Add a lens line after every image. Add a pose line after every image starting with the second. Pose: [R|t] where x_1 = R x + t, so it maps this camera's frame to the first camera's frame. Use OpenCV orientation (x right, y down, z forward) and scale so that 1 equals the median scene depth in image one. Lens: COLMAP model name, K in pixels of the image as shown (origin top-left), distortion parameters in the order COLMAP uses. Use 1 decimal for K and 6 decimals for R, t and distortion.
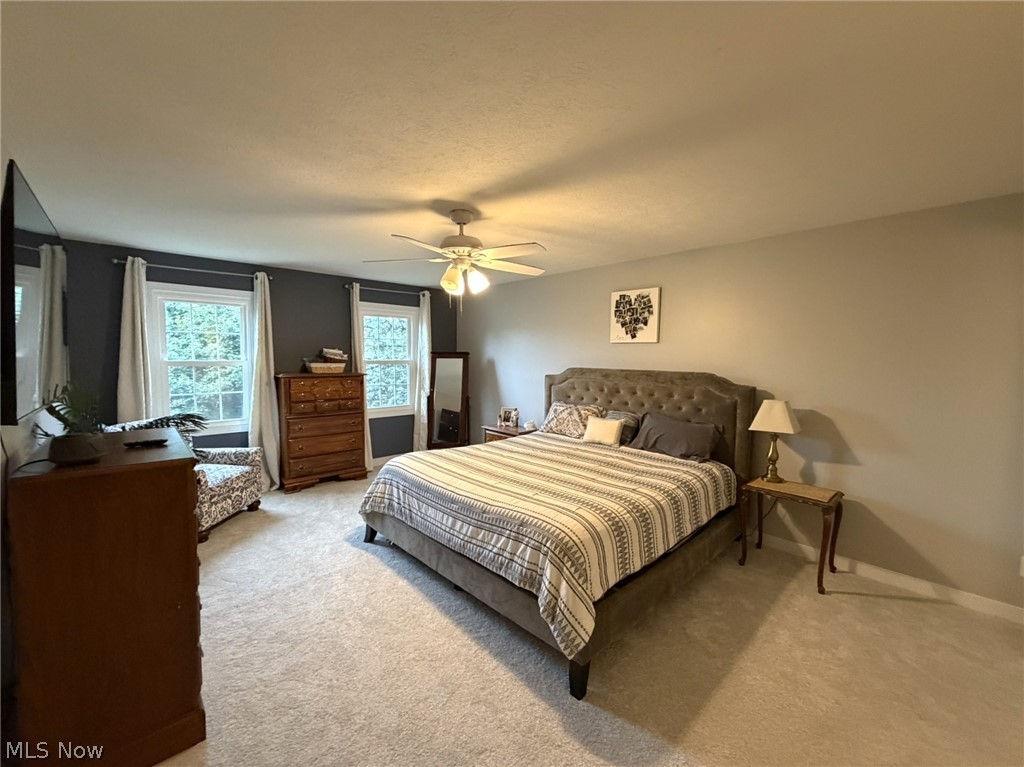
lens RADIAL K [[412.1, 0, 514.2], [0, 412.1, 383.2], [0, 0, 1]] dist [-0.001613, 0.000001]
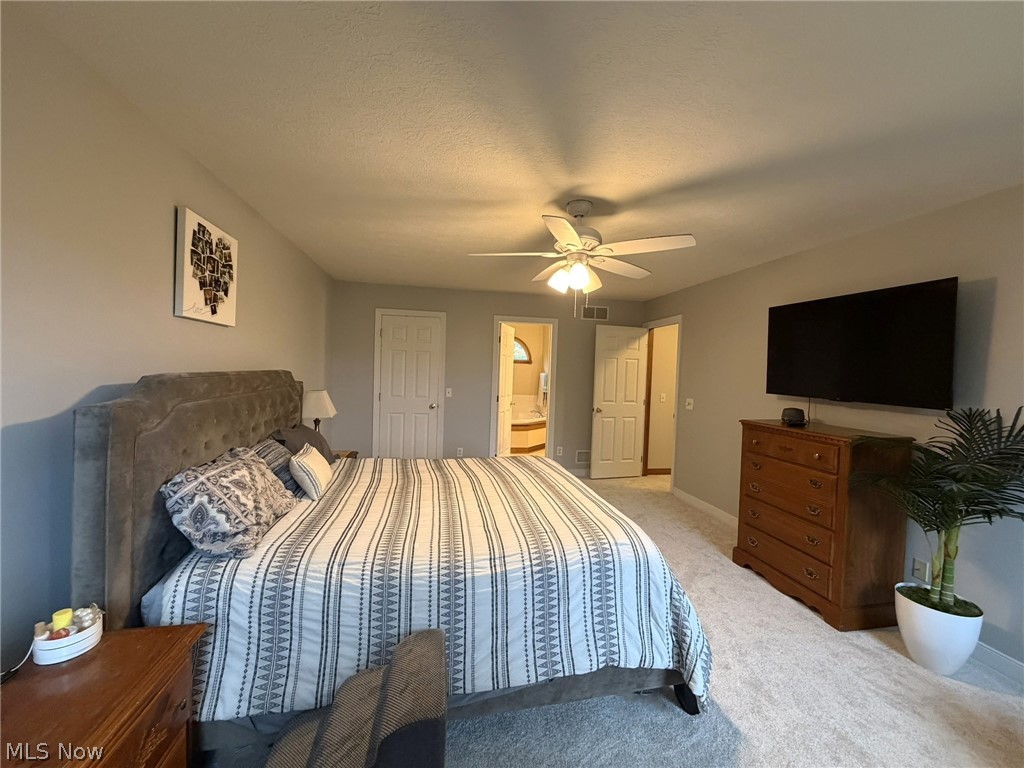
lens RADIAL K [[412.1, 0, 513.8], [0, 412.1, 378.4], [0, 0, 1]] dist [-0.001613, 0.000001]
pose [[-0.841130, -0.064023, 0.537030, -0.344722], [-0.017942, 0.995725, 0.090606, -0.080521], [-0.540536, 0.066576, -0.838683, 1.243895]]
